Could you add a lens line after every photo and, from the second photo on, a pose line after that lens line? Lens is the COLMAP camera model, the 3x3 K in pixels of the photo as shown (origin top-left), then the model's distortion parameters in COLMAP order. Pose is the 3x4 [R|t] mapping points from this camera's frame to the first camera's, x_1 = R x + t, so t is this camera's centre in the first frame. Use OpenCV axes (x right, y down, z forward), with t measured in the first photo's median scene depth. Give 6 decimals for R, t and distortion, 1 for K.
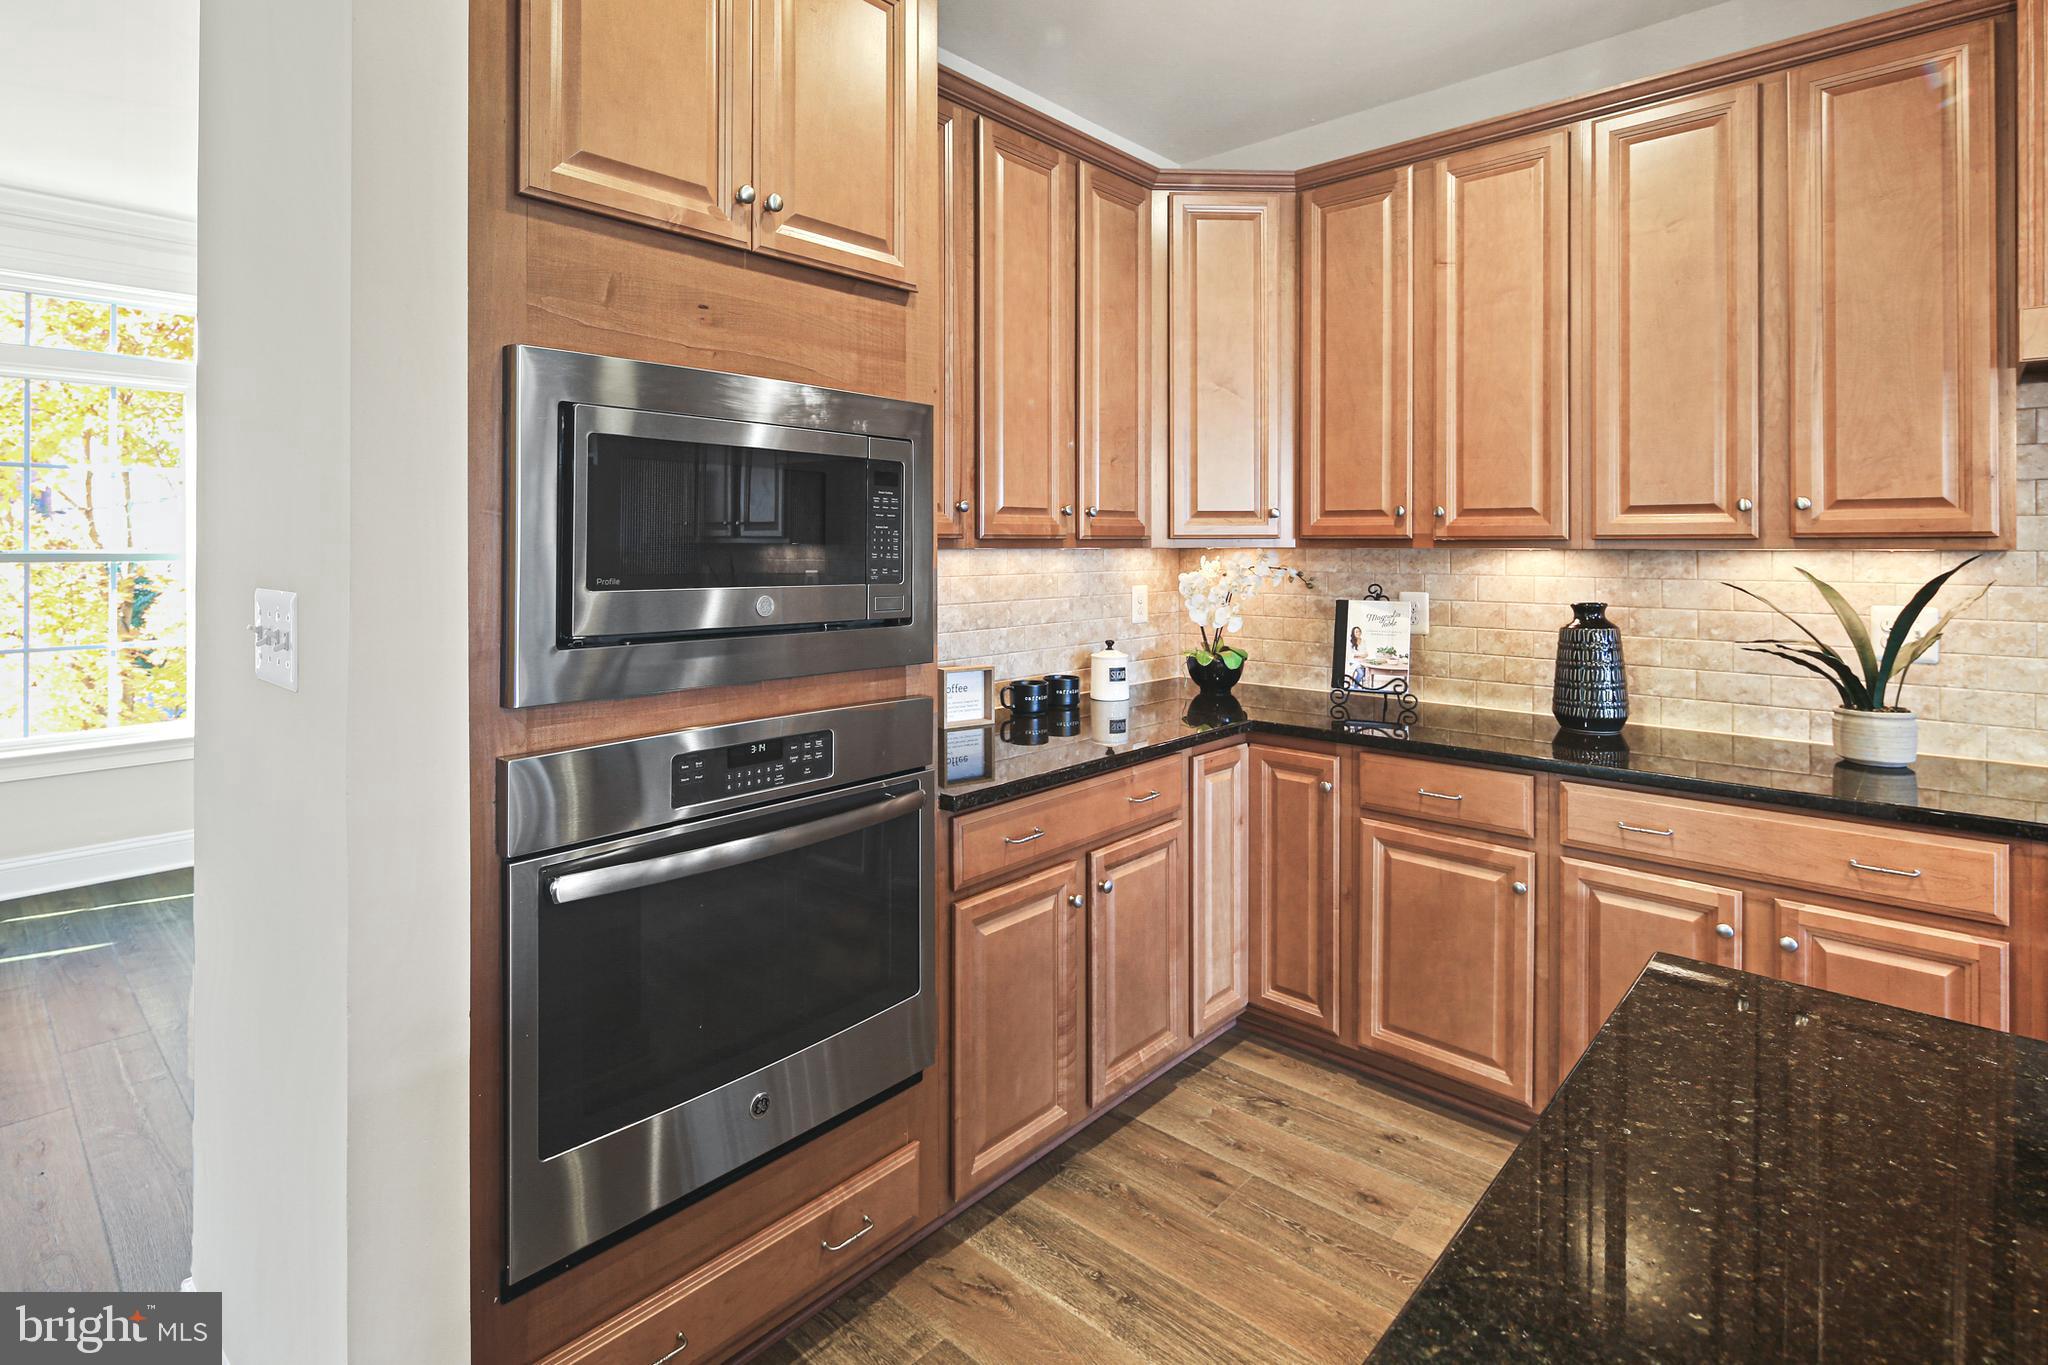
lens RADIAL K [[1002.4, 0, 1018.6], [0, 1002.4, 544.3], [0, 0, 1]] dist [-0.000229, -0.000822]
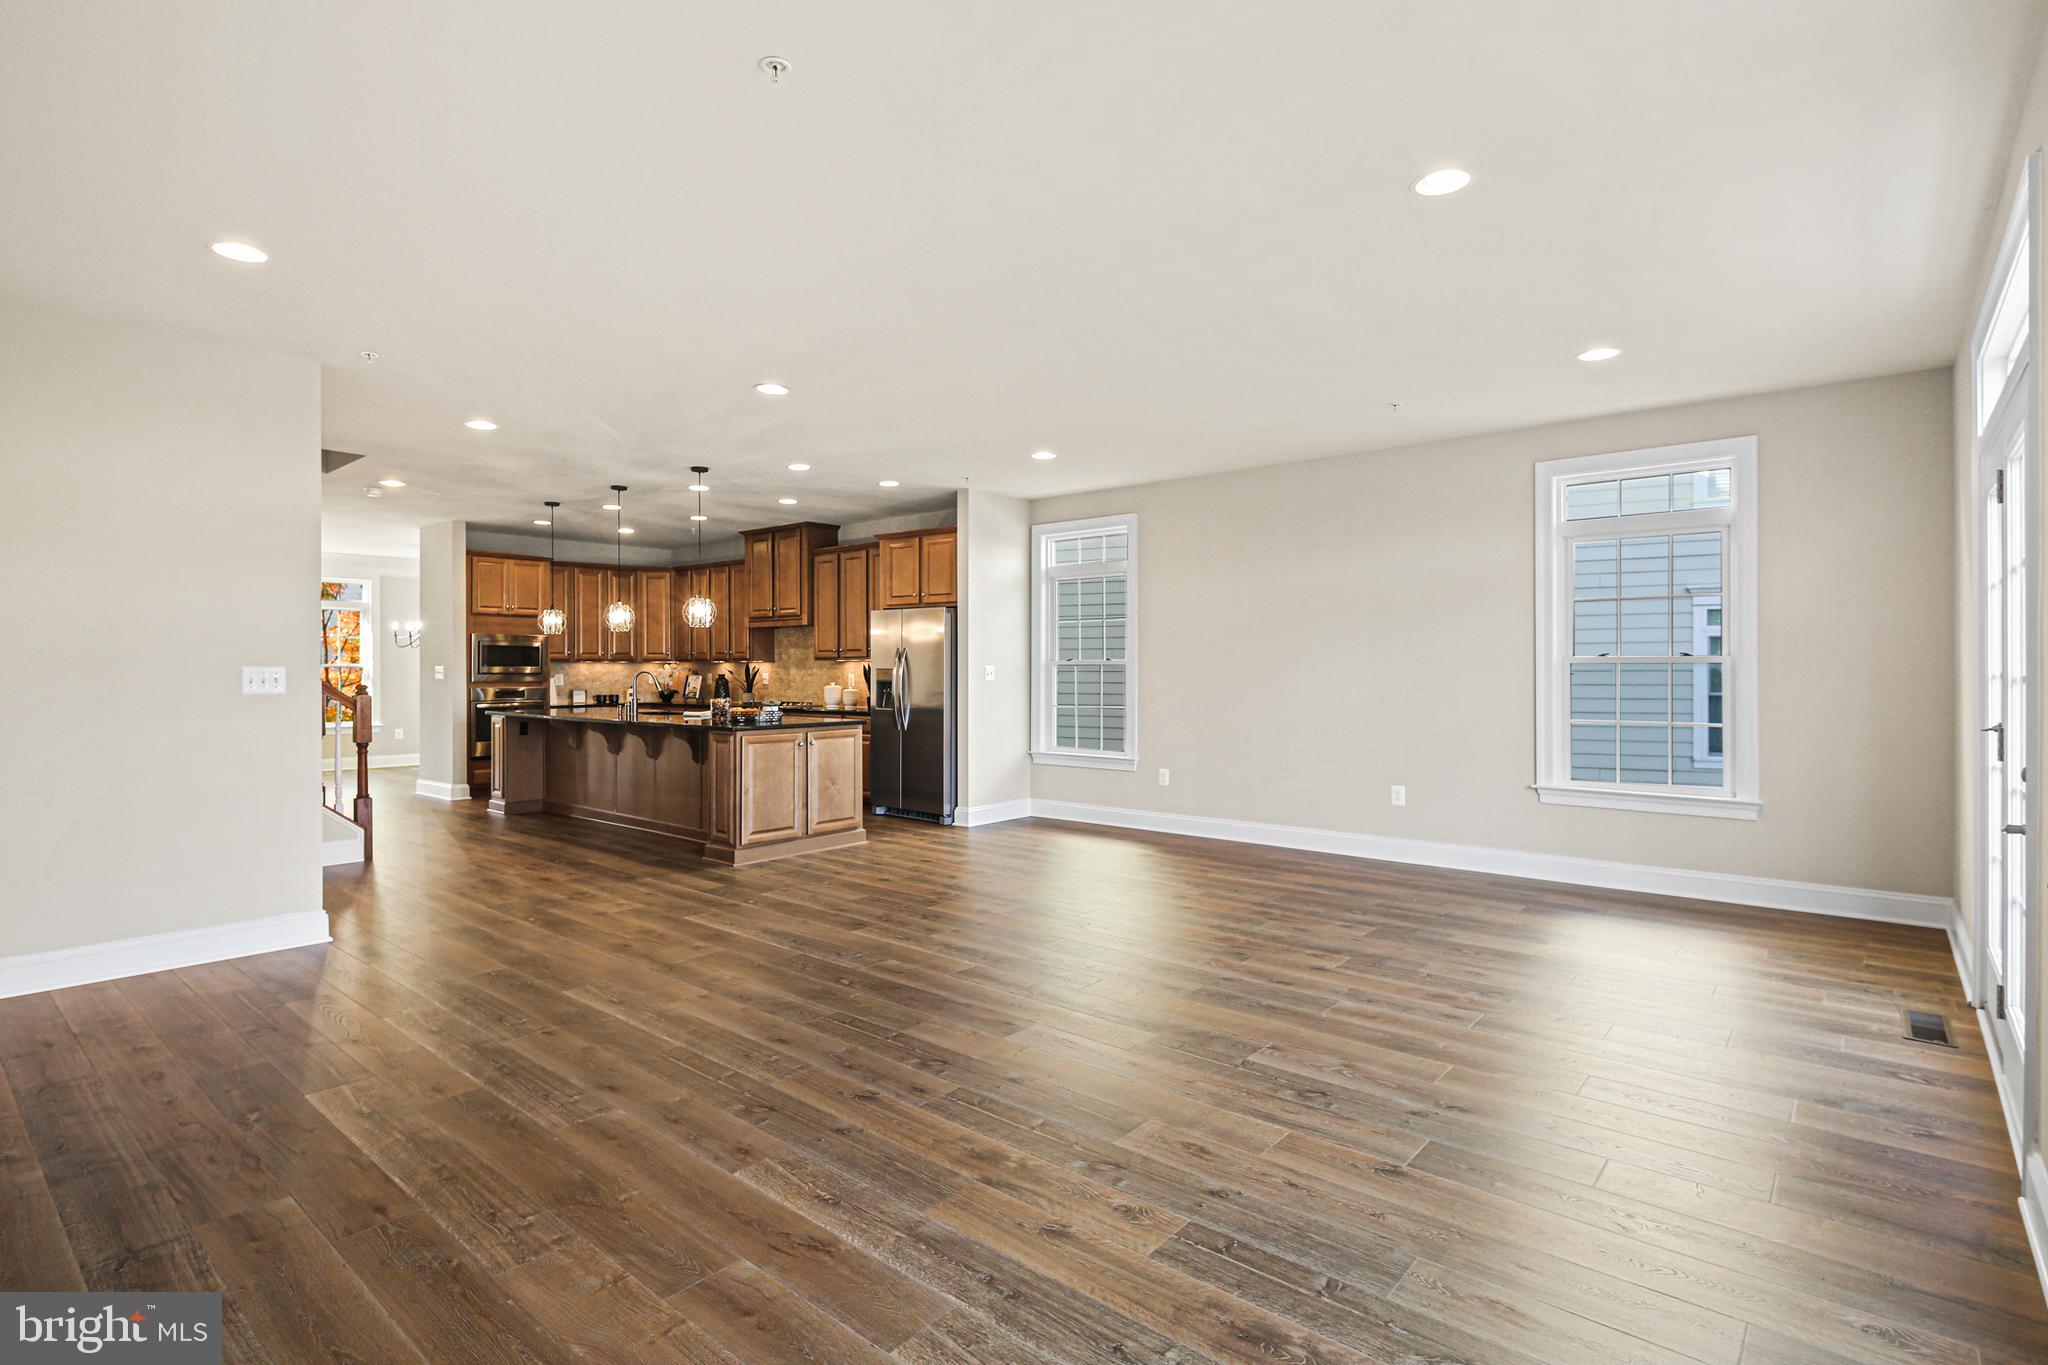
lens RADIAL K [[1005.3, 0, 1027.4], [0, 1005.3, 673.6], [0, 0, 1]] dist [-0.001804, -0.000308]
pose [[0.999411, -0.001816, 0.034259, 1.783320], [0.001615, 0.999981, 0.005890, 0.033315], [-0.034269, -0.005831, 0.999396, -3.495404]]
